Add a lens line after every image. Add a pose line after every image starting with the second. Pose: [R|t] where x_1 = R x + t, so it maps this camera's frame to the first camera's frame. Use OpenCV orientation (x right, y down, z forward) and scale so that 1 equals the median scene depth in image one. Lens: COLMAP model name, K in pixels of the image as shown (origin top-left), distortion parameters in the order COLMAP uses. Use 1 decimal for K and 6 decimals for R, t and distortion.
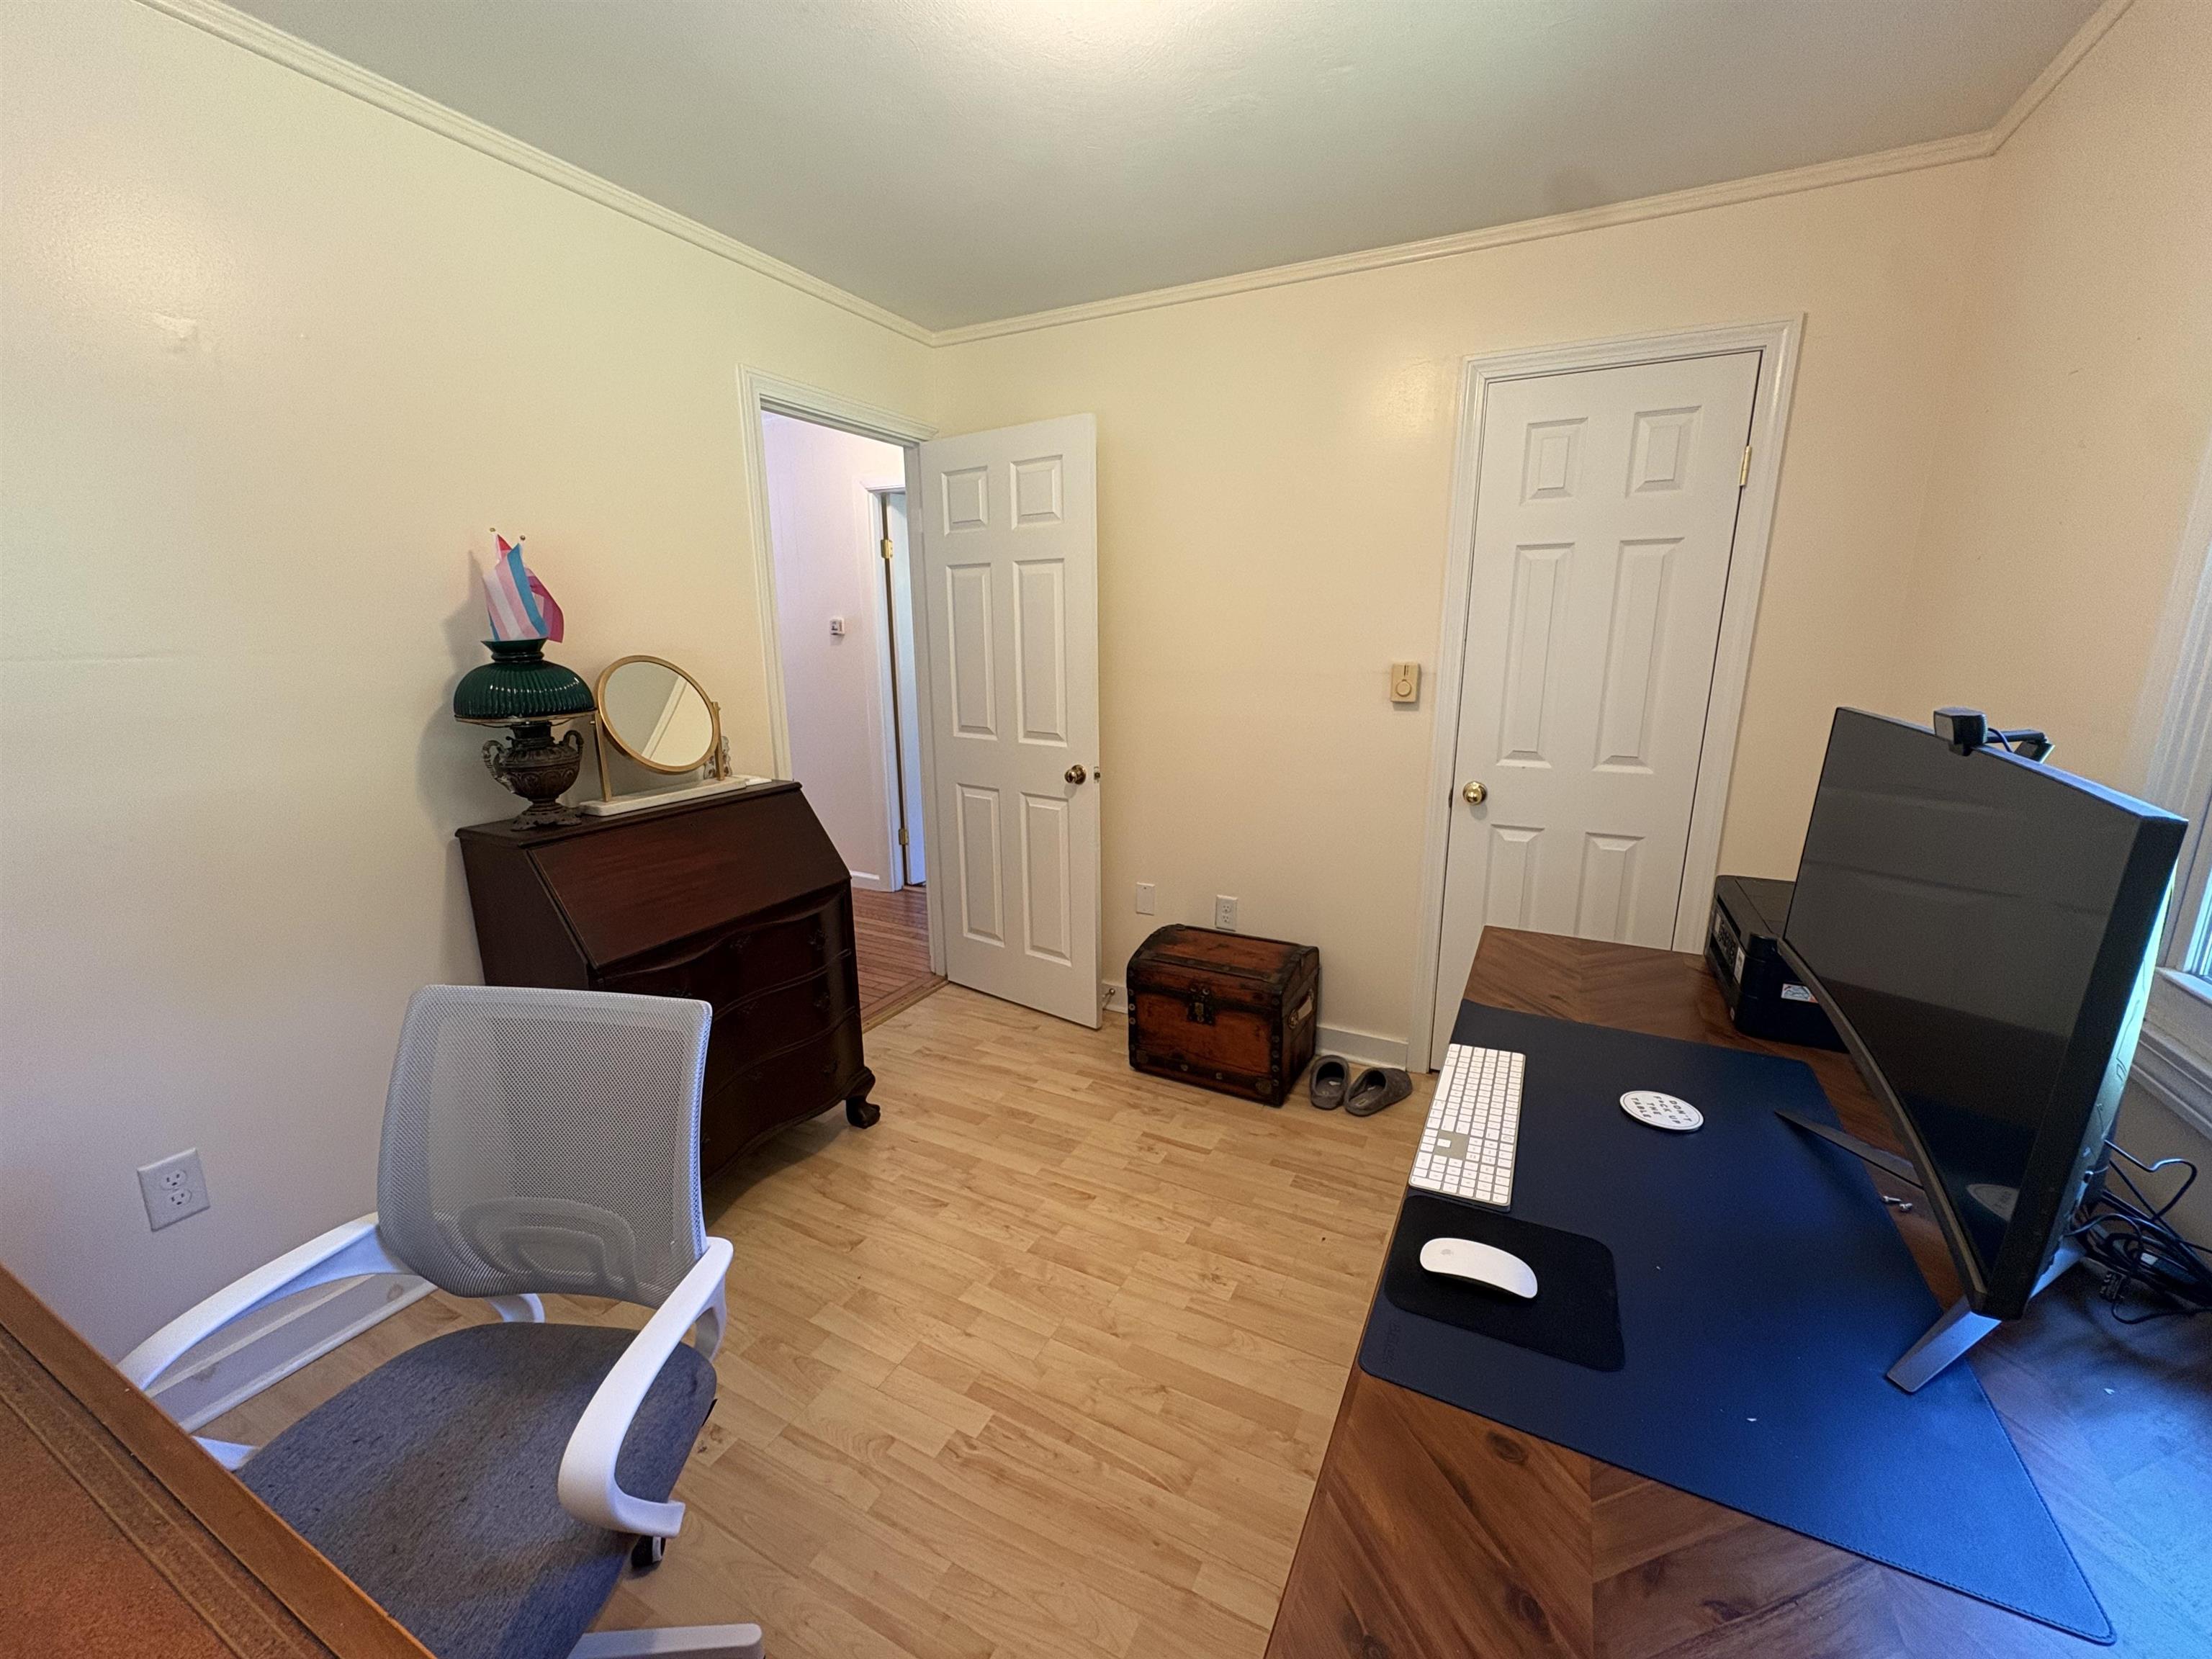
lens RADIAL K [[881.2, 0, 1106.0], [0, 881.2, 829.5], [0, 0, 1]] dist [0.000474, 0.000087]
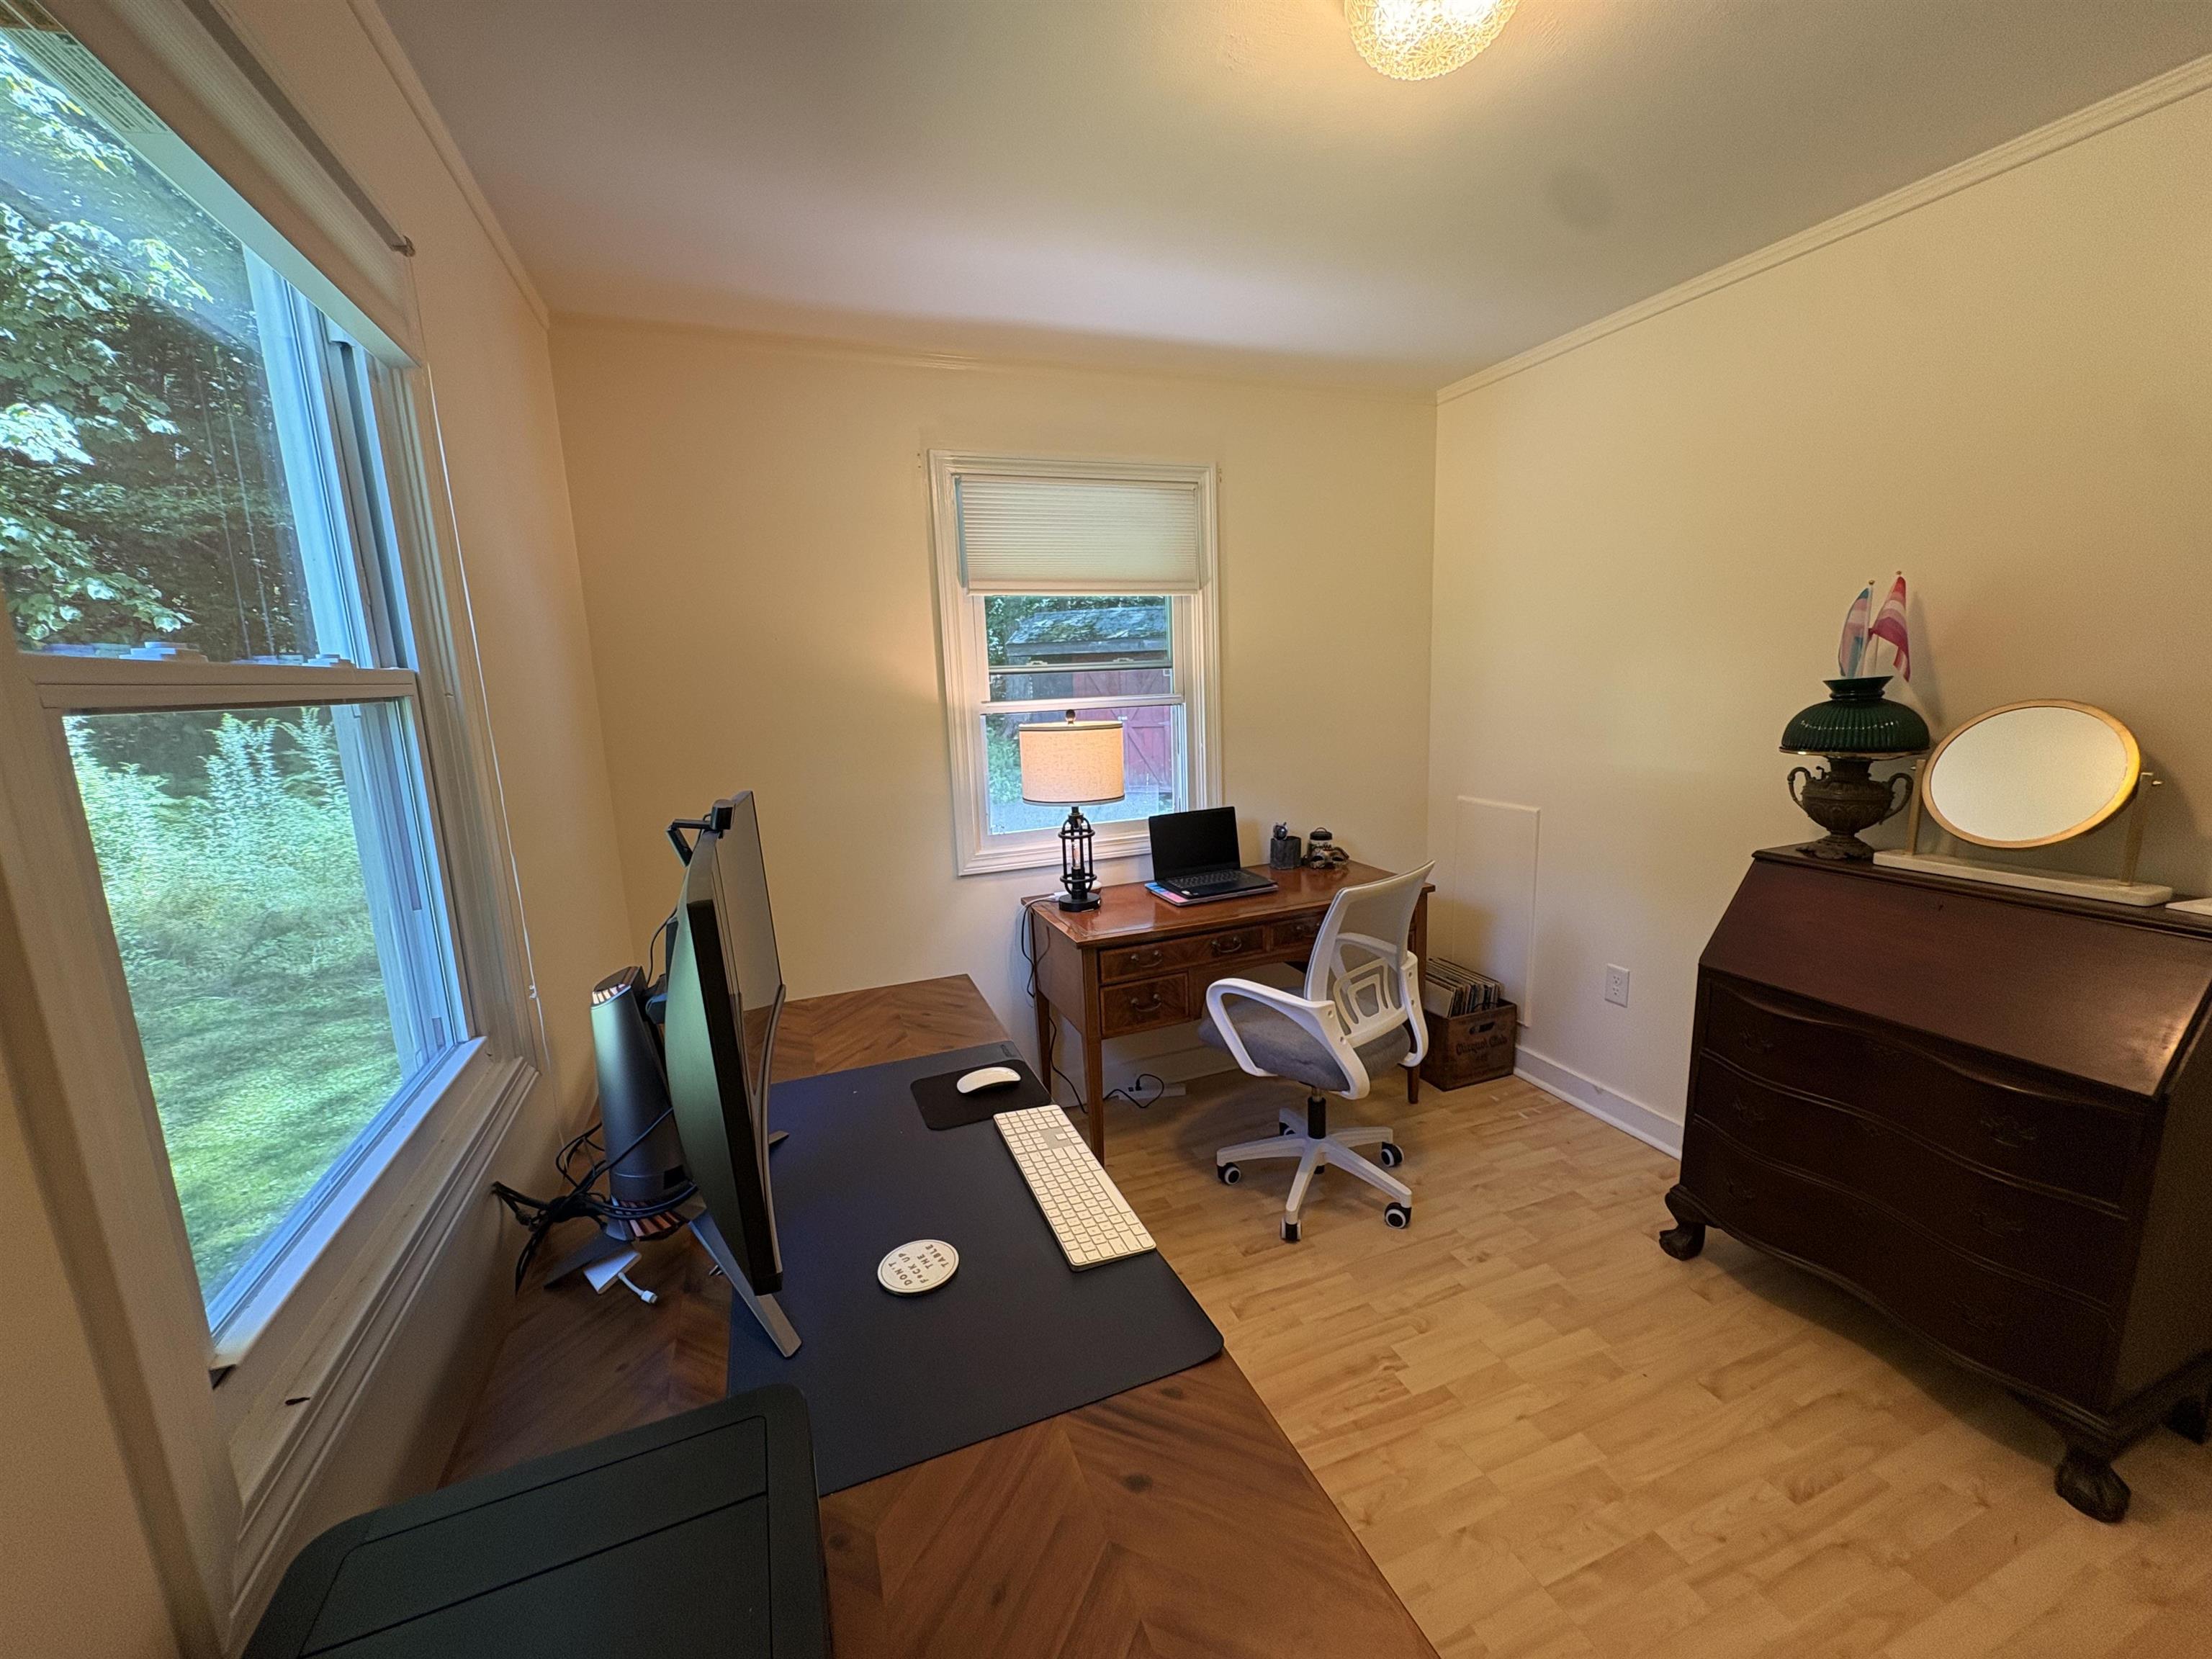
lens RADIAL K [[881.2, 0, 1106.0], [0, 881.2, 829.5], [0, 0, 1]] dist [0.000474, 0.000087]
pose [[-0.670076, 0.159743, -0.724900, 0.742464], [-0.121636, 0.939739, 0.319523, -0.281050], [0.732258, 0.302279, -0.610267, 1.066674]]
